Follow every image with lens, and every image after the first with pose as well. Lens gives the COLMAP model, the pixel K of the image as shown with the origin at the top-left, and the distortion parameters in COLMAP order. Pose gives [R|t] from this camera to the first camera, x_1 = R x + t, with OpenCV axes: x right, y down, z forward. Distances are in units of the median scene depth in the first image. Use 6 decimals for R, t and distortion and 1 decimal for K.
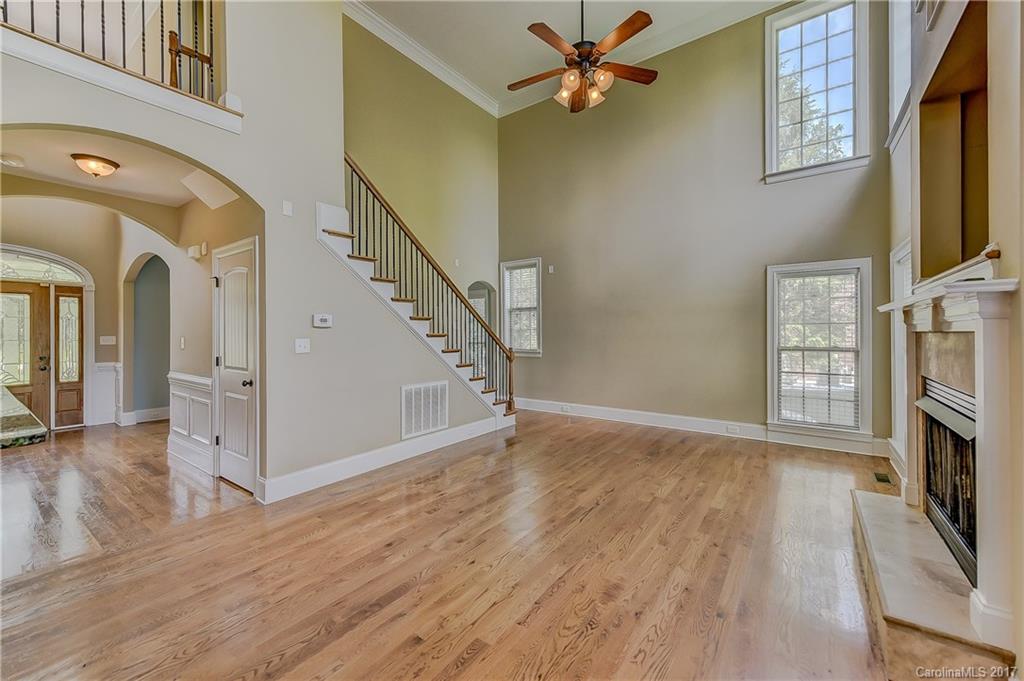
lens RADIAL K [[406.6, 0, 510.6], [0, 406.6, 332.2], [0, 0, 1]] dist [-0.001575, -0.000277]
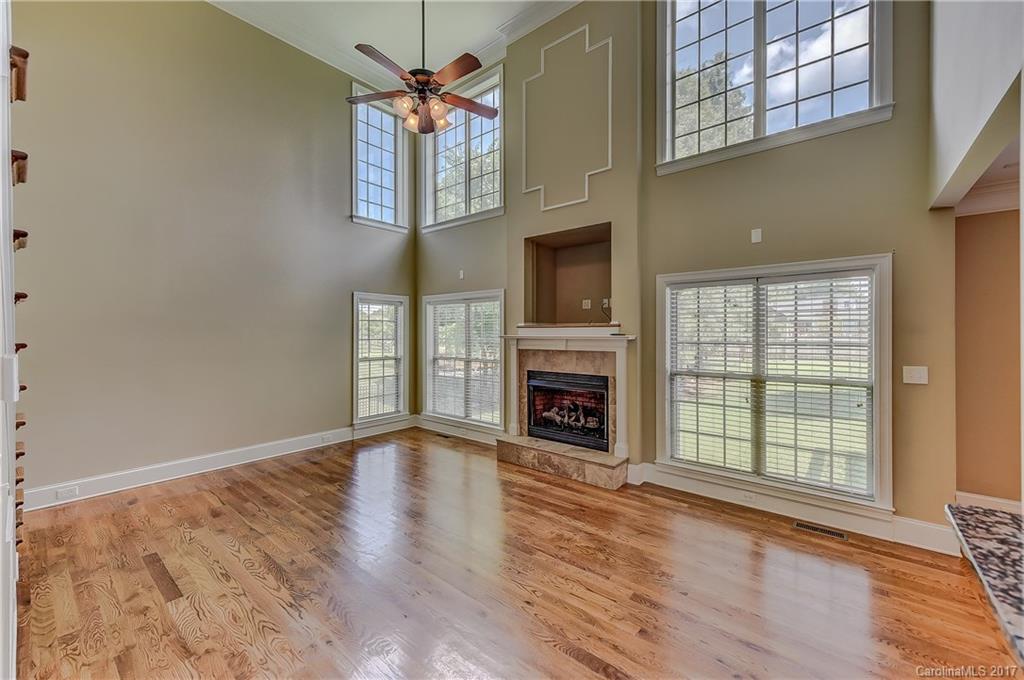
lens RADIAL K [[406.6, 0, 505.0], [0, 406.6, 333.9], [0, 0, 1]] dist [-0.001575, -0.000277]
pose [[0.065029, -0.003636, 0.997877, -0.615285], [0.001482, 0.999993, 0.003547, -0.051483], [-0.997882, 0.001248, 0.065034, 0.565376]]
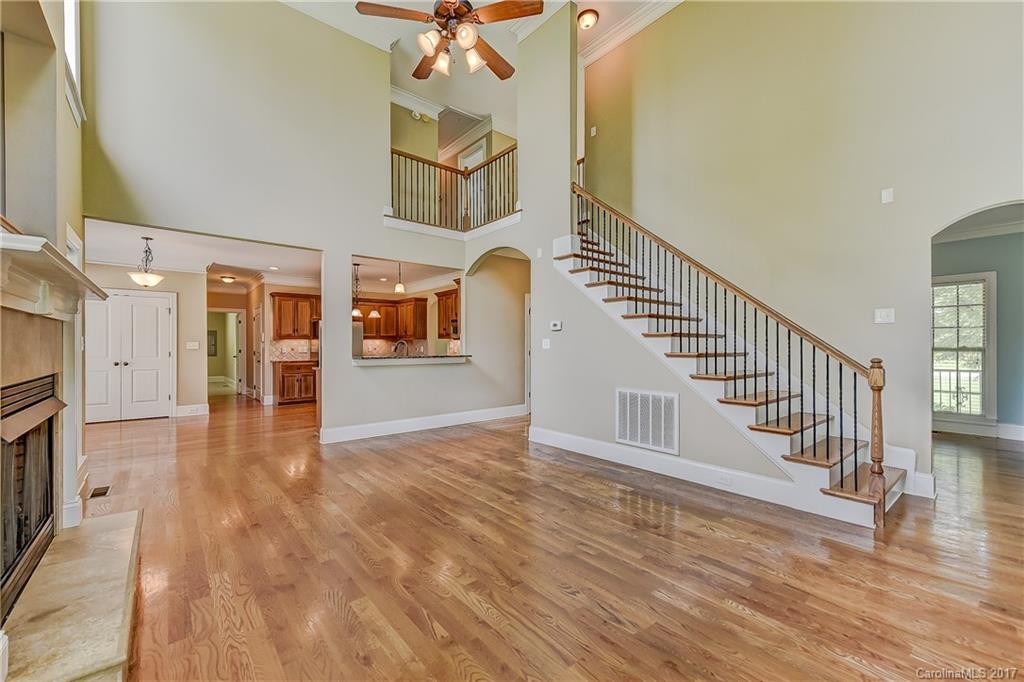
lens RADIAL K [[418.4, 0, 511.5], [0, 418.4, 341.1], [0, 0, 1]] dist [0.032907, 0.000313]
pose [[-0.247535, -0.001089, -0.968878, 0.813039], [0.006933, 0.999972, -0.002895, 0.023528], [0.968854, -0.007434, -0.247521, 1.043822]]
